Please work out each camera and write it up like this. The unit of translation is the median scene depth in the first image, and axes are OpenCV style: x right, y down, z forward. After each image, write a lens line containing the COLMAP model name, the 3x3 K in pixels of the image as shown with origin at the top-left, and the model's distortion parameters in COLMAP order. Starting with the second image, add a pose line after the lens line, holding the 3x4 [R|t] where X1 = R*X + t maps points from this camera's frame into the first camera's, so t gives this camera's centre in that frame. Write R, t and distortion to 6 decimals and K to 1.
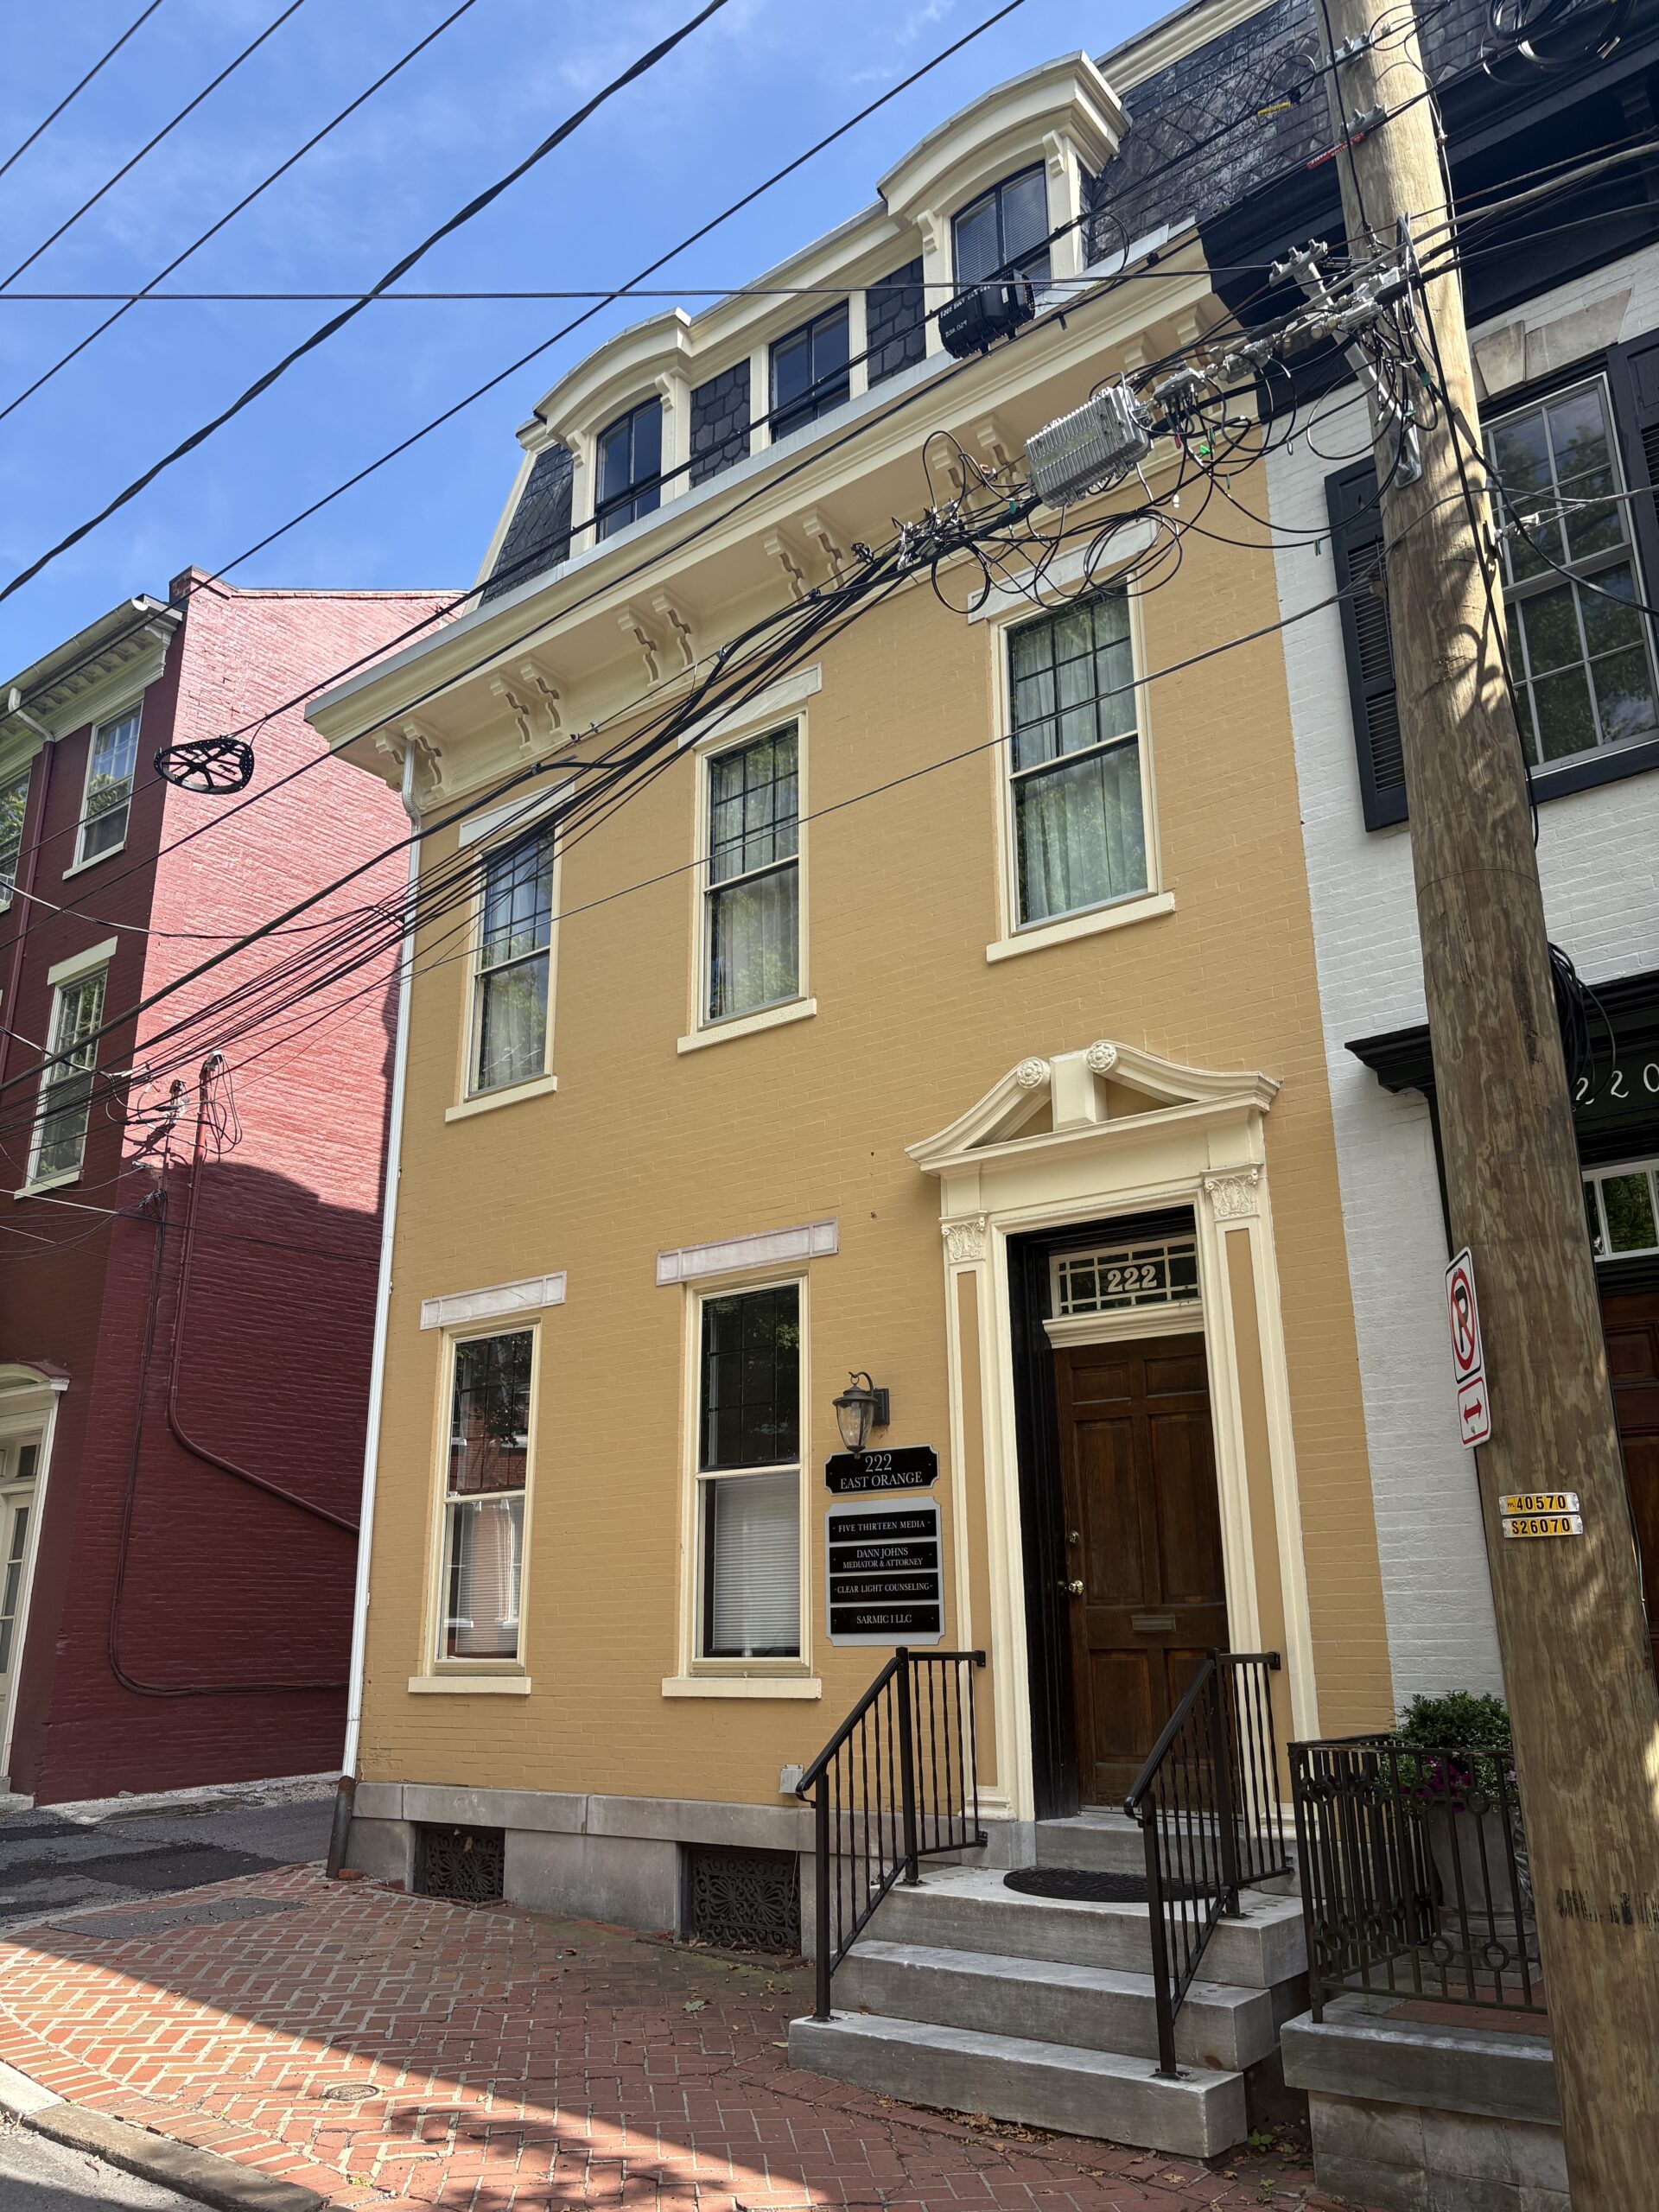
lens RADIAL K [[1699.6, 0, 814.2], [0, 1699.6, 1103.8], [0, 0, 1]] dist [0.042624, -0.034771]
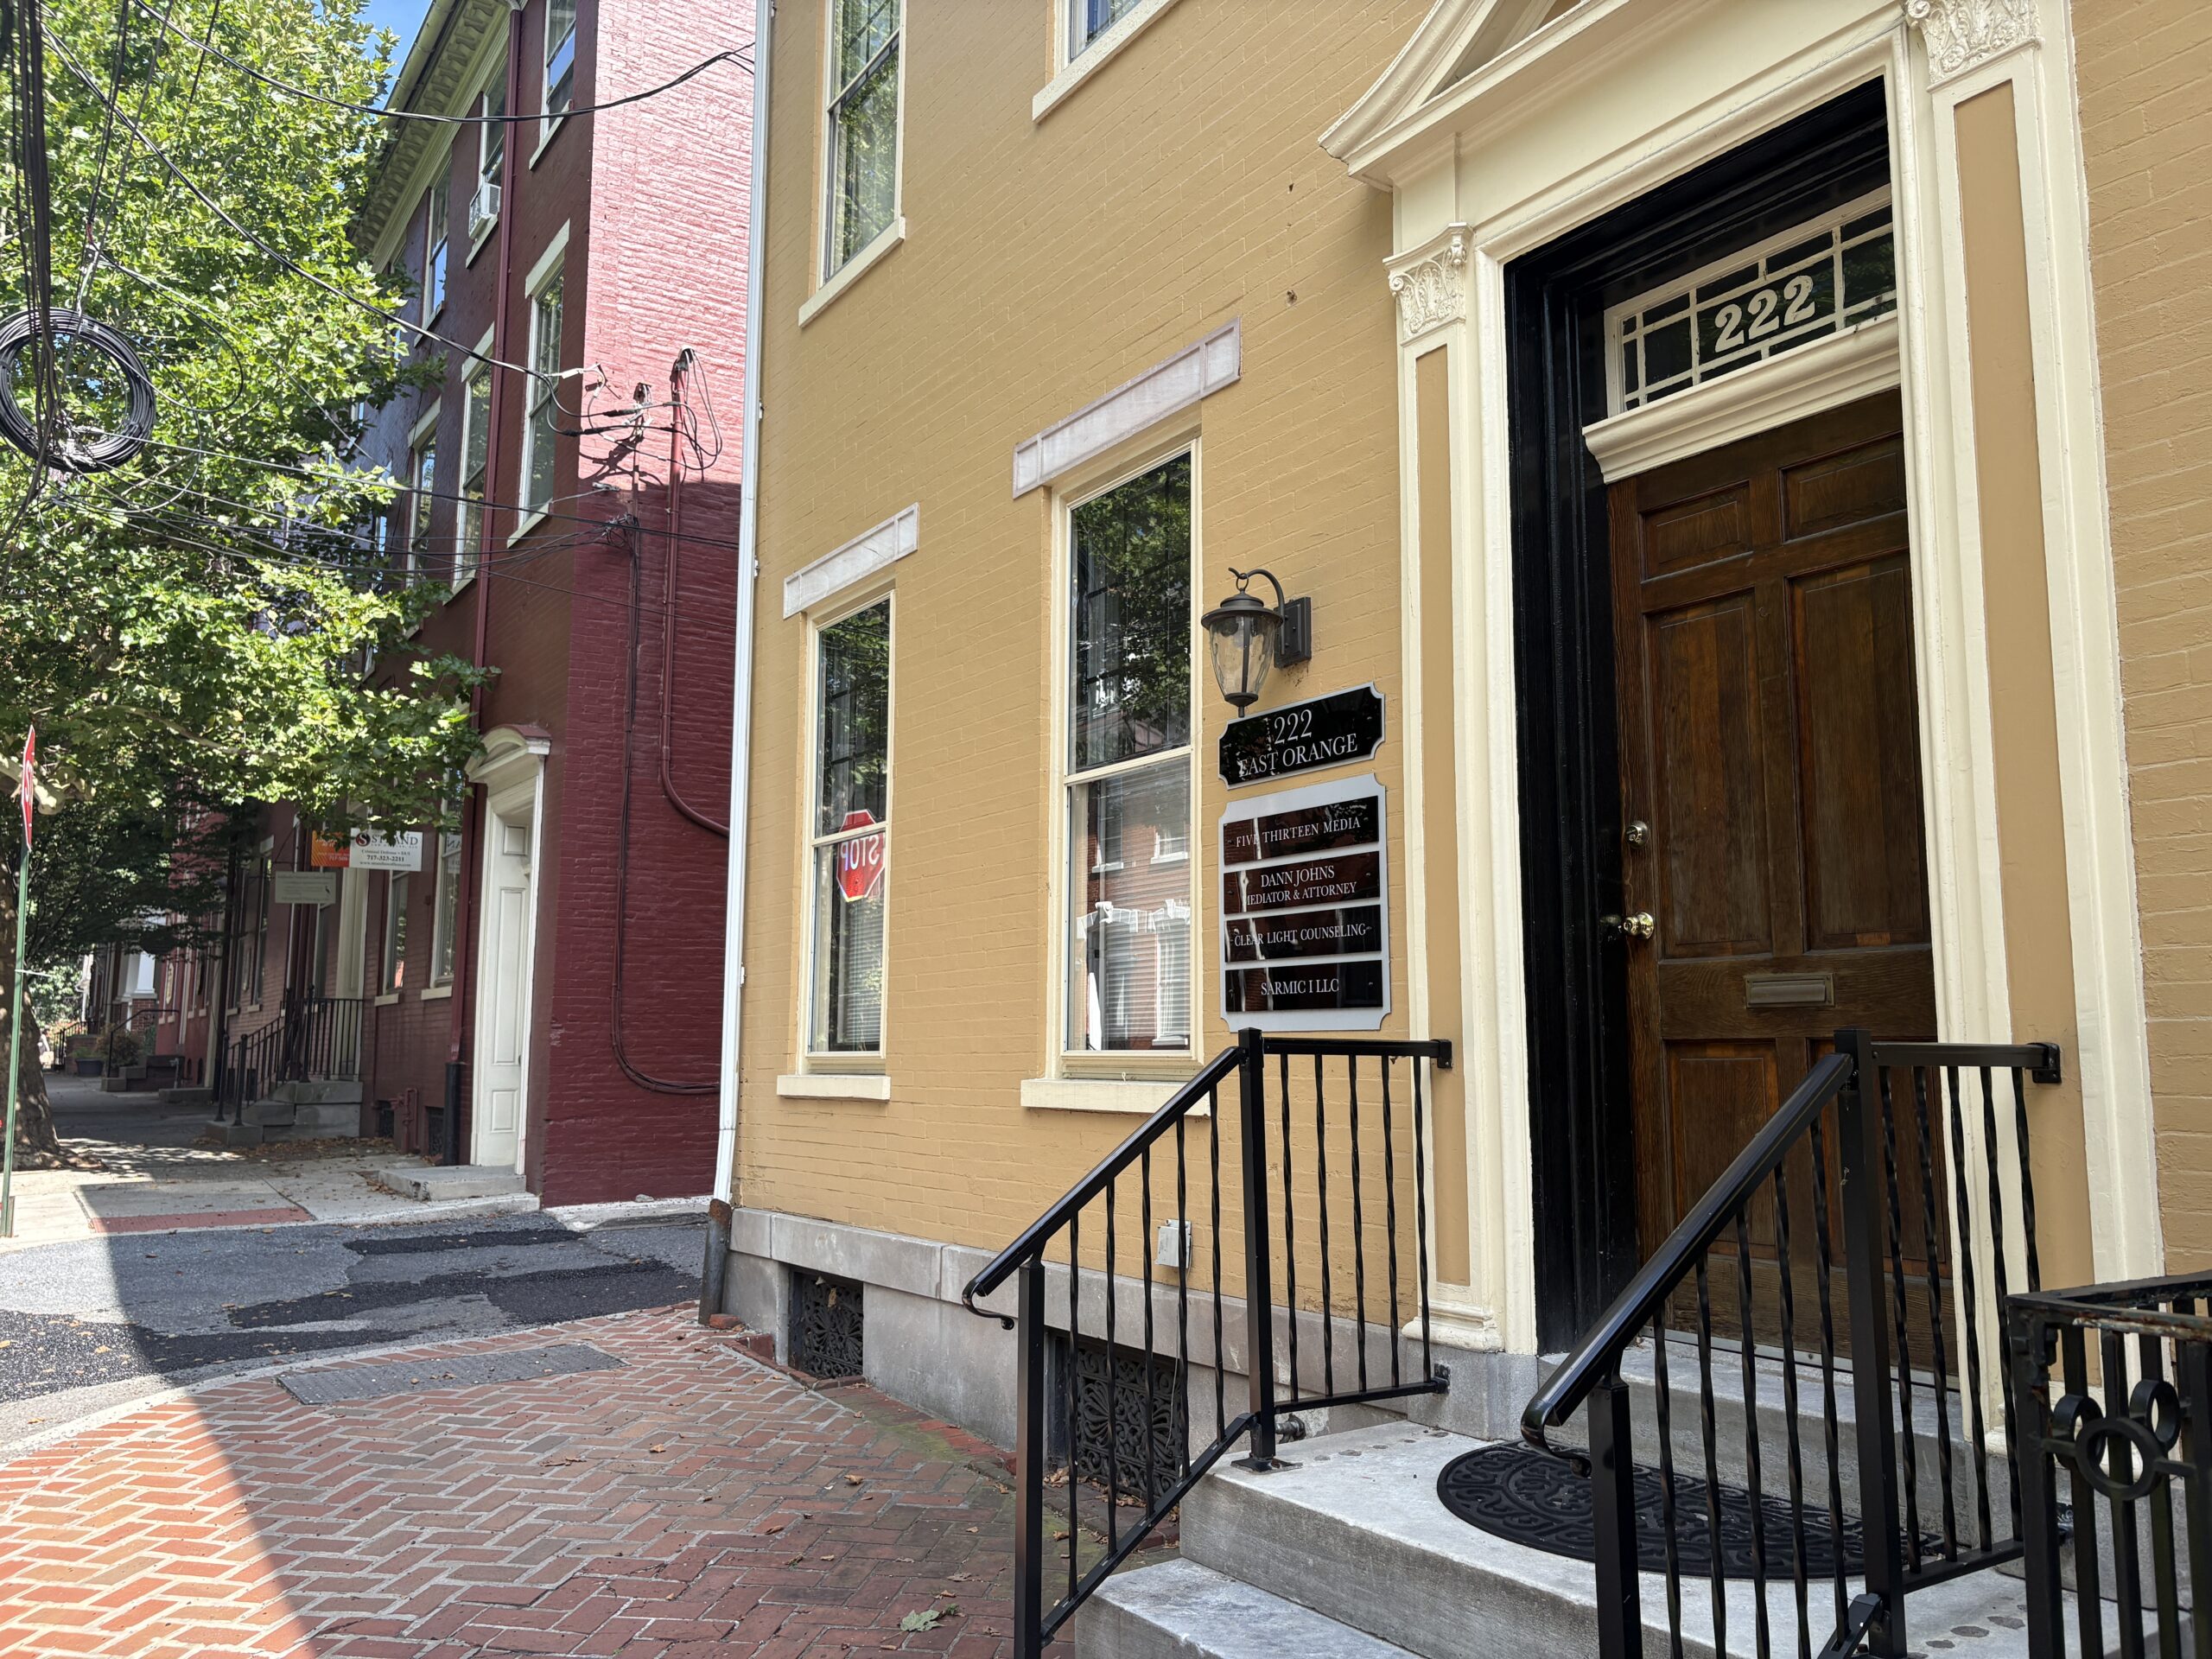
lens RADIAL K [[1699.6, 0, 1099.6], [0, 1699.6, 831.0], [0, 0, 1]] dist [0.042624, -0.034771]
pose [[0.954618, -0.027959, -0.296518, 0.143905], [0.079329, 0.983488, 0.162661, 0.150807], [0.287074, -0.178802, 0.941073, 0.450530]]
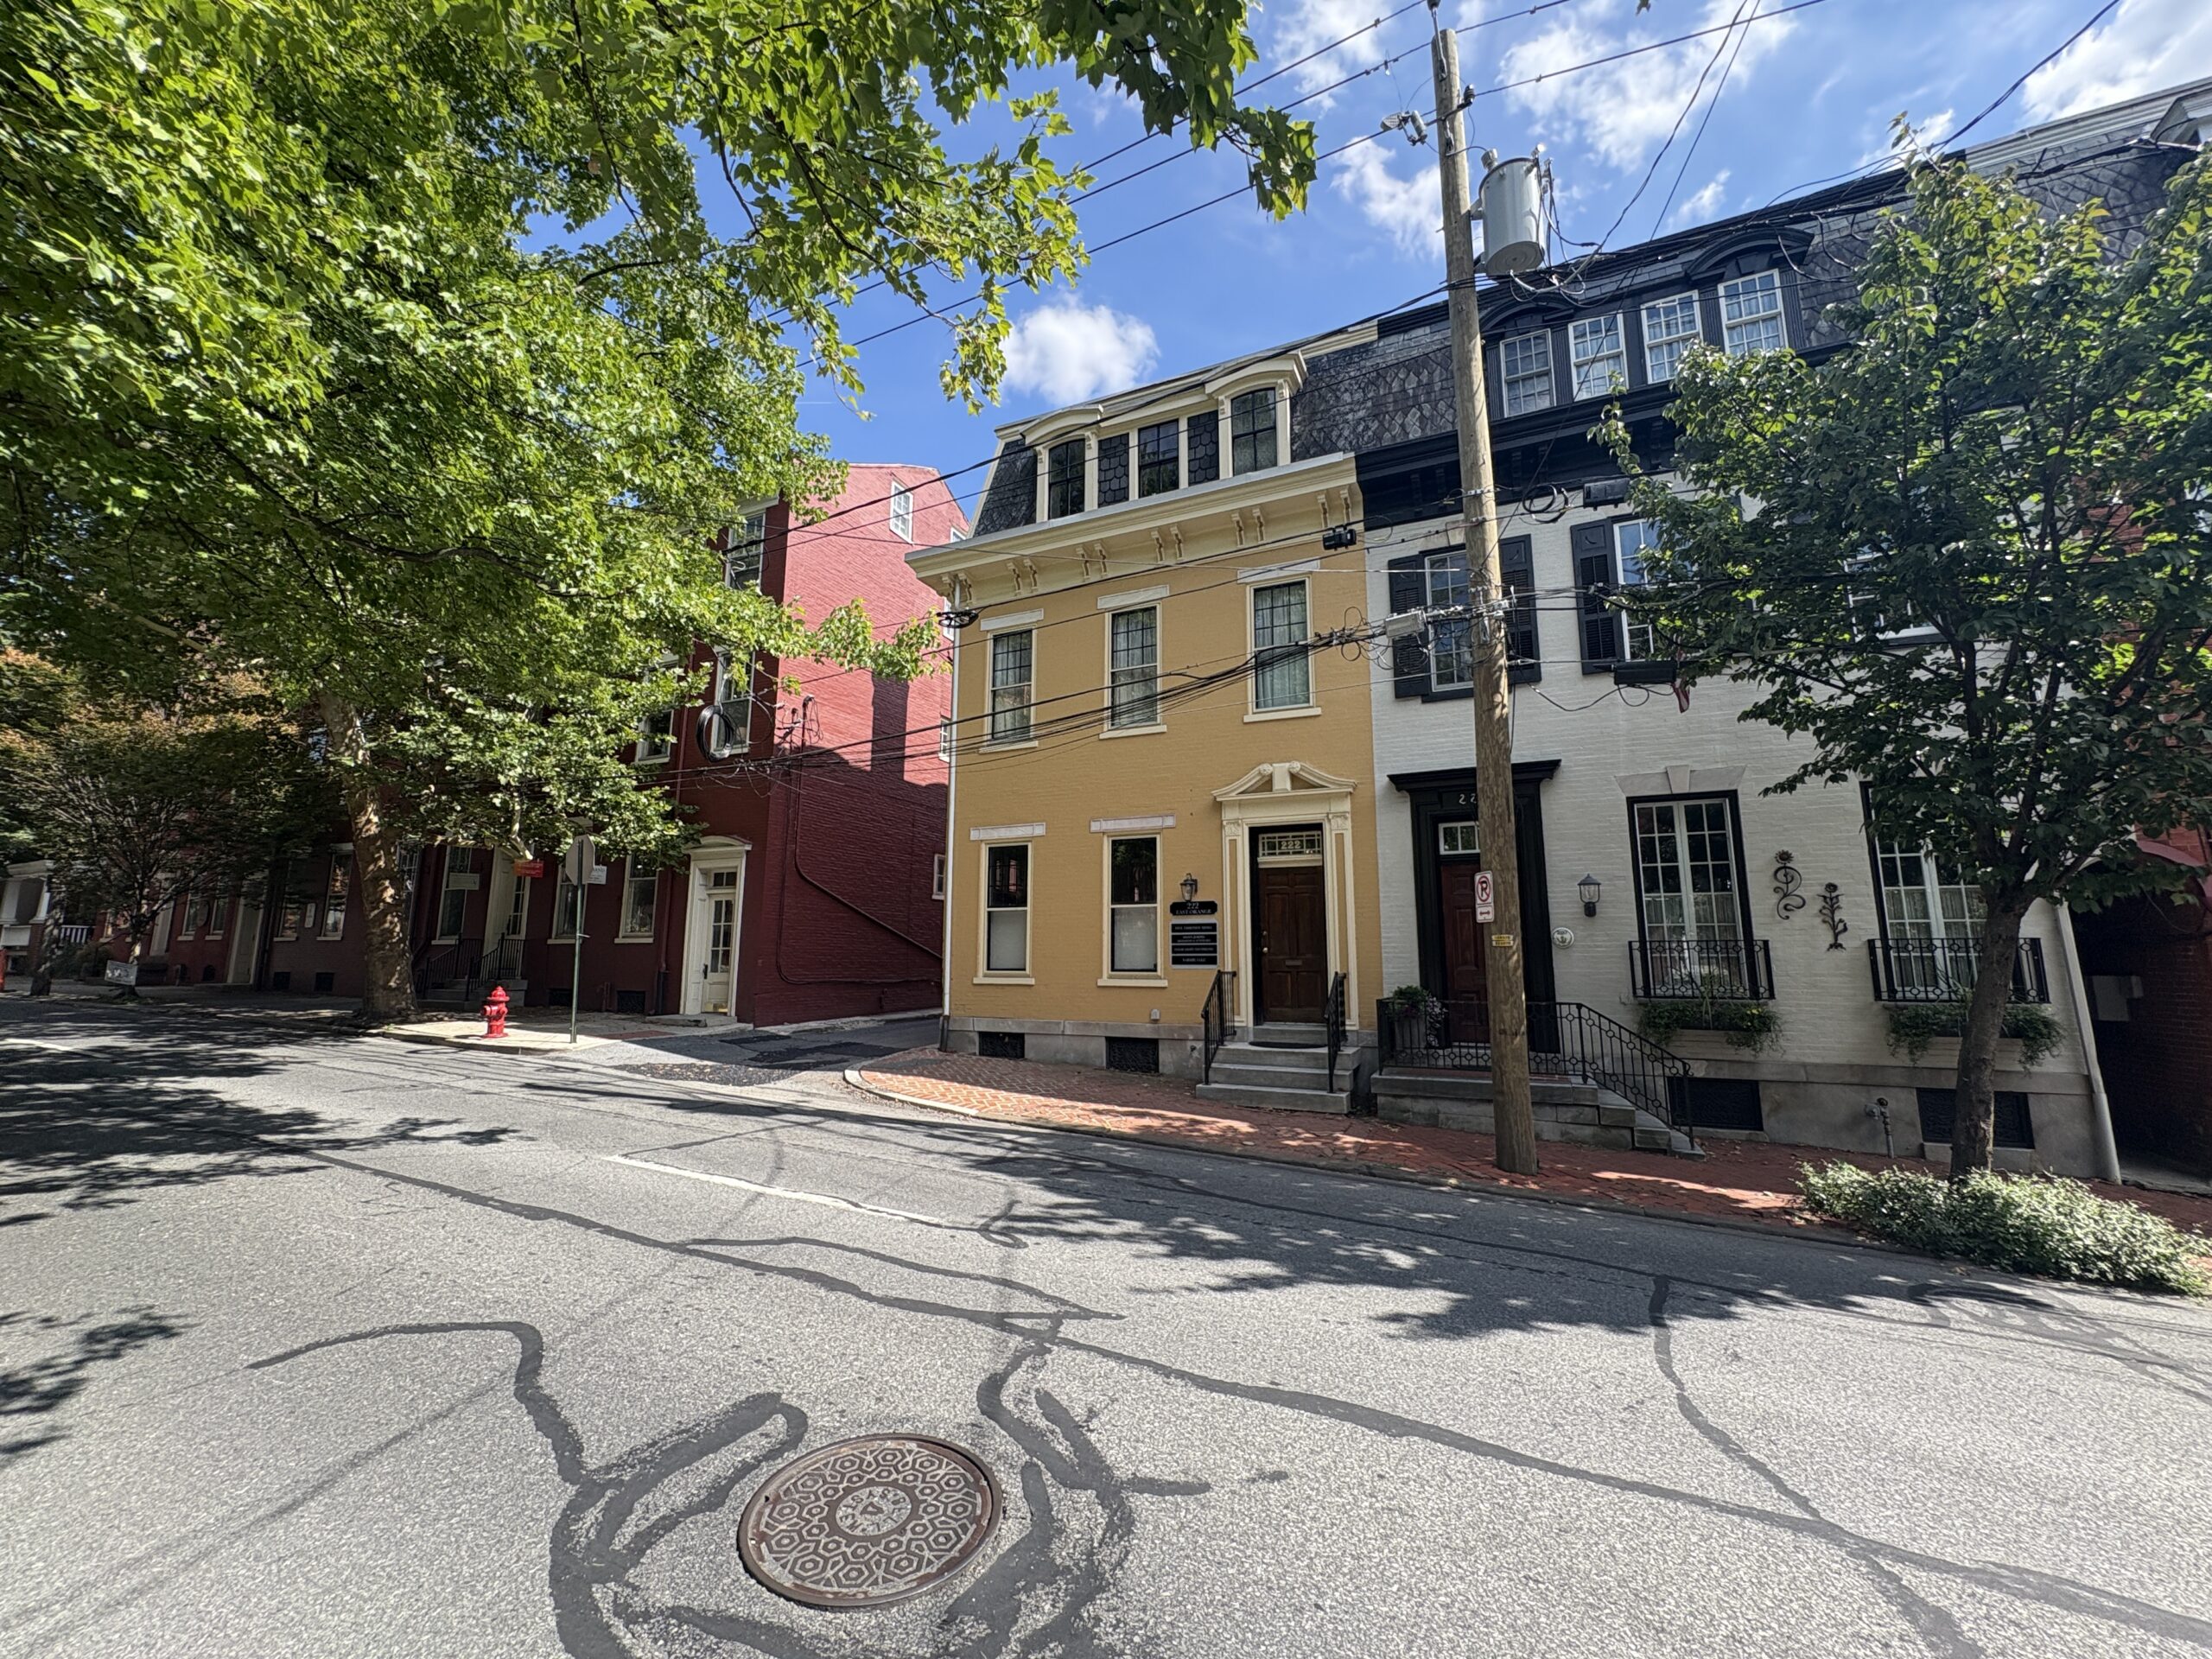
lens RADIAL K [[888.2, 0, 1115.0], [0, 888.2, 828.9], [0, 0, 1]] dist [0.000105, 0.000163]
pose [[0.971468, 0.047969, 0.232269, -0.427999], [-0.083405, 0.985875, 0.145237, -0.109419], [-0.222021, -0.160465, 0.961747, -0.334051]]
